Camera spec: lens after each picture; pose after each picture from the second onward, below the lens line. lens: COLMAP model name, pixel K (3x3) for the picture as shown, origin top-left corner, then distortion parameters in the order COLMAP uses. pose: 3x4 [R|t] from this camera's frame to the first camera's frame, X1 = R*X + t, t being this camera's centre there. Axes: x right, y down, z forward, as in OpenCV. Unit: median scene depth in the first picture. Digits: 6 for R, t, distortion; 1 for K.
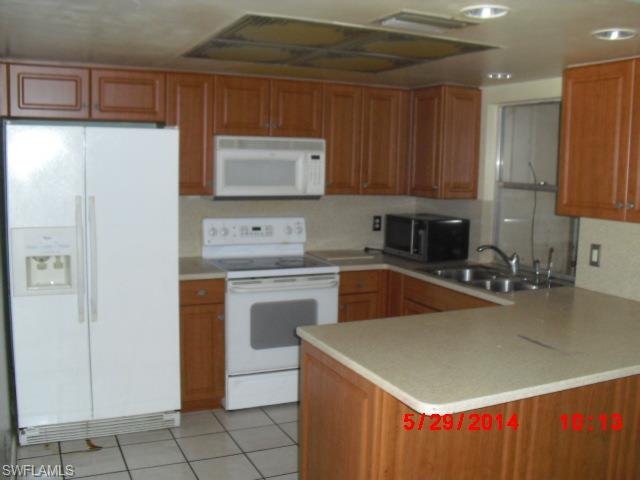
lens RADIAL K [[660.8, 0, 319.6], [0, 660.8, 239.5], [0, 0, 1]] dist [-0.005901, 0.000000]
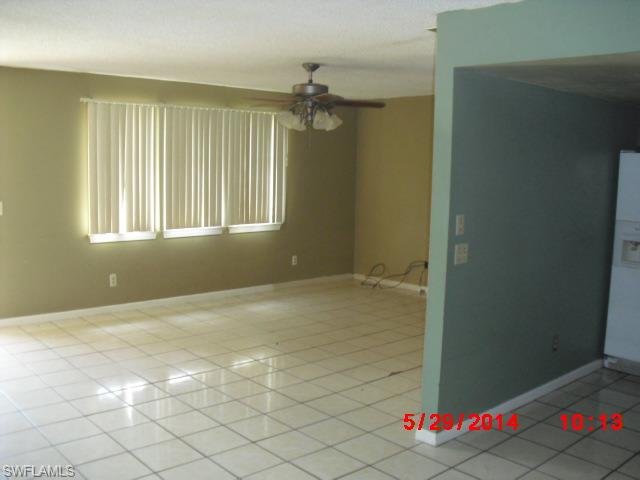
lens RADIAL K [[660.8, 0, 320.1], [0, 660.8, 239.6], [0, 0, 1]] dist [-0.005901, 0.000000]
pose [[0.311032, 0.098121, -0.945321, 0.727378], [-0.133214, 0.989338, 0.058859, 0.027972], [0.941017, 0.107623, 0.320787, -0.110197]]
